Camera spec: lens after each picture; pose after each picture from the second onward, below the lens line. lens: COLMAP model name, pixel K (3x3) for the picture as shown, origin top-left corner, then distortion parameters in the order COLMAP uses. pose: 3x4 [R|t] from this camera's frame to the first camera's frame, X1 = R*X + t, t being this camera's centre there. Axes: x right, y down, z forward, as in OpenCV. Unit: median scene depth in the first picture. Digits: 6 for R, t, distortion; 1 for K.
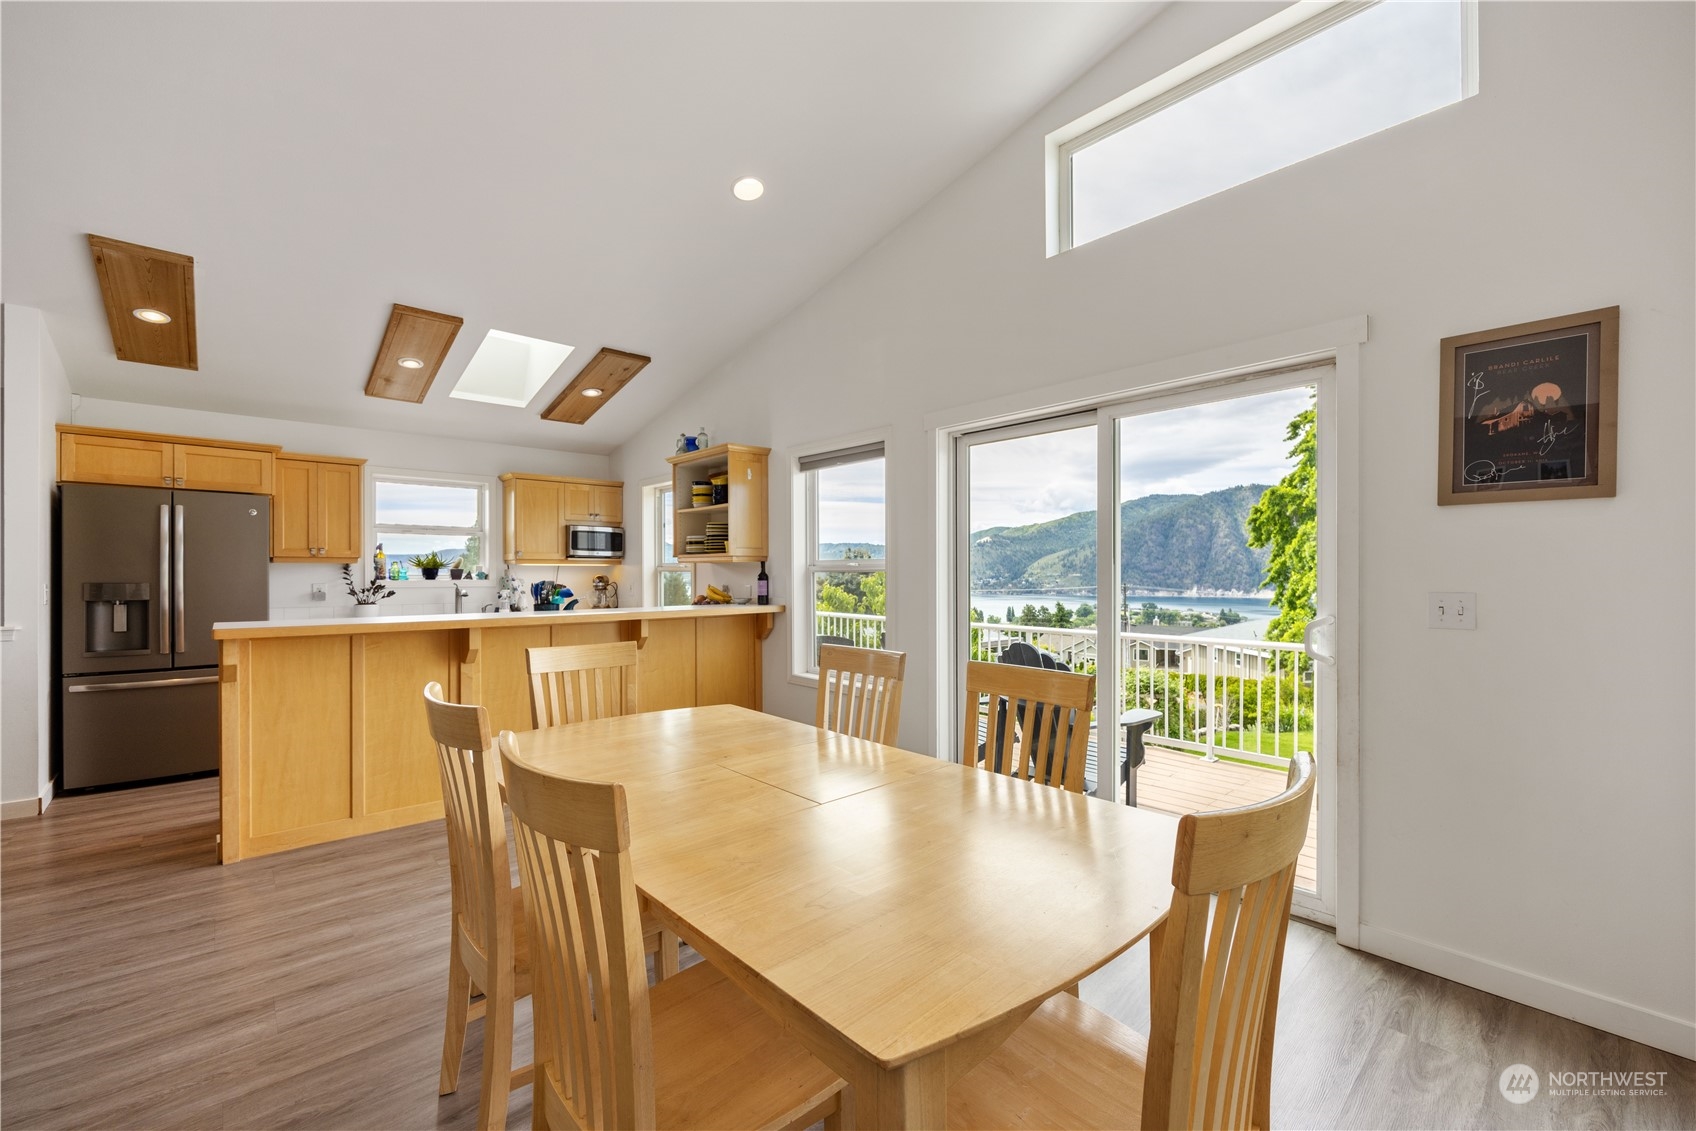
lens RADIAL K [[695.8, 0, 838.0], [0, 695.8, 574.1], [0, 0, 1]] dist [-0.000613, -0.000132]
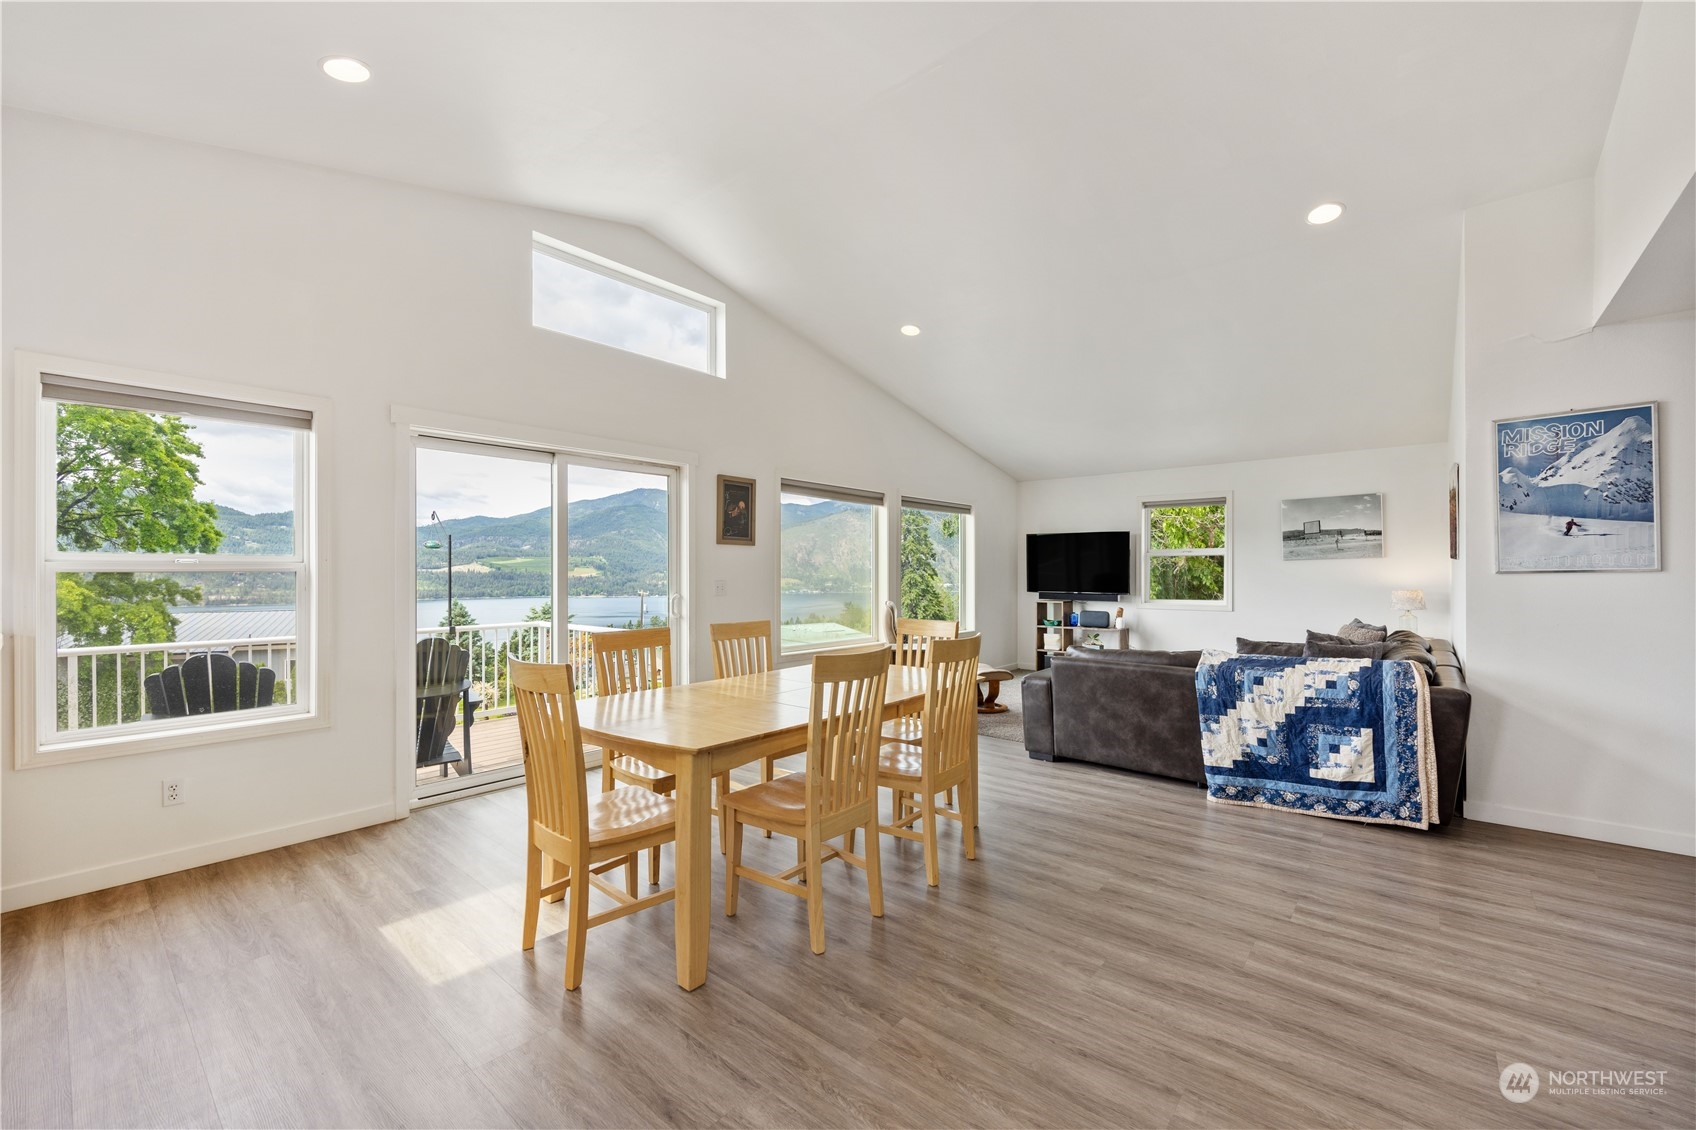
lens RADIAL K [[695.8, 0, 838.0], [0, 695.8, 573.6], [0, 0, 1]] dist [-0.000613, -0.000132]
pose [[-0.146928, -0.001472, 0.989146, -1.259405], [0.001978, 0.999996, 0.001782, -0.000234], [-0.989145, 0.002218, -0.146924, 0.763462]]
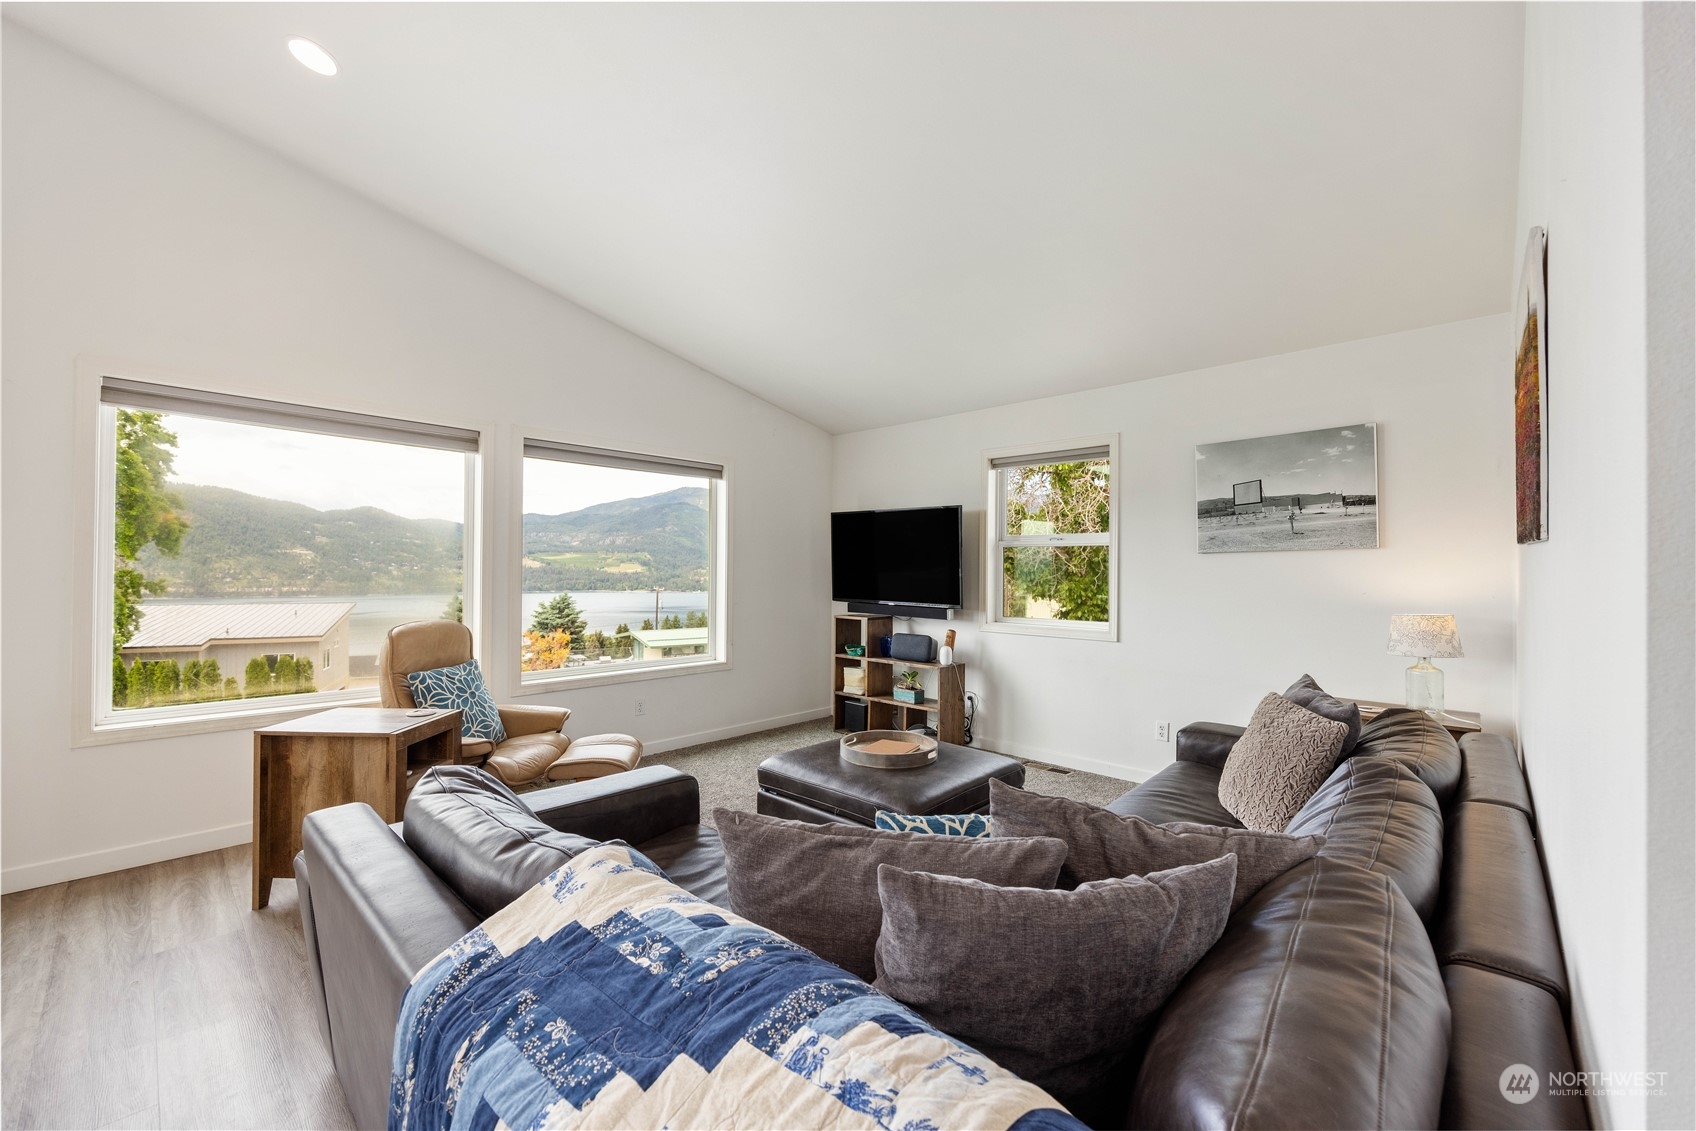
lens RADIAL K [[677.1, 0, 848.0], [0, 677.1, 565.5], [0, 0, 1]] dist [0.000906, 0.000054]
pose [[-0.092580, 0.006340, 0.995685, -1.198971], [-0.007444, 0.999947, -0.007060, -0.000320], [-0.995677, -0.008065, -0.092528, 0.692177]]
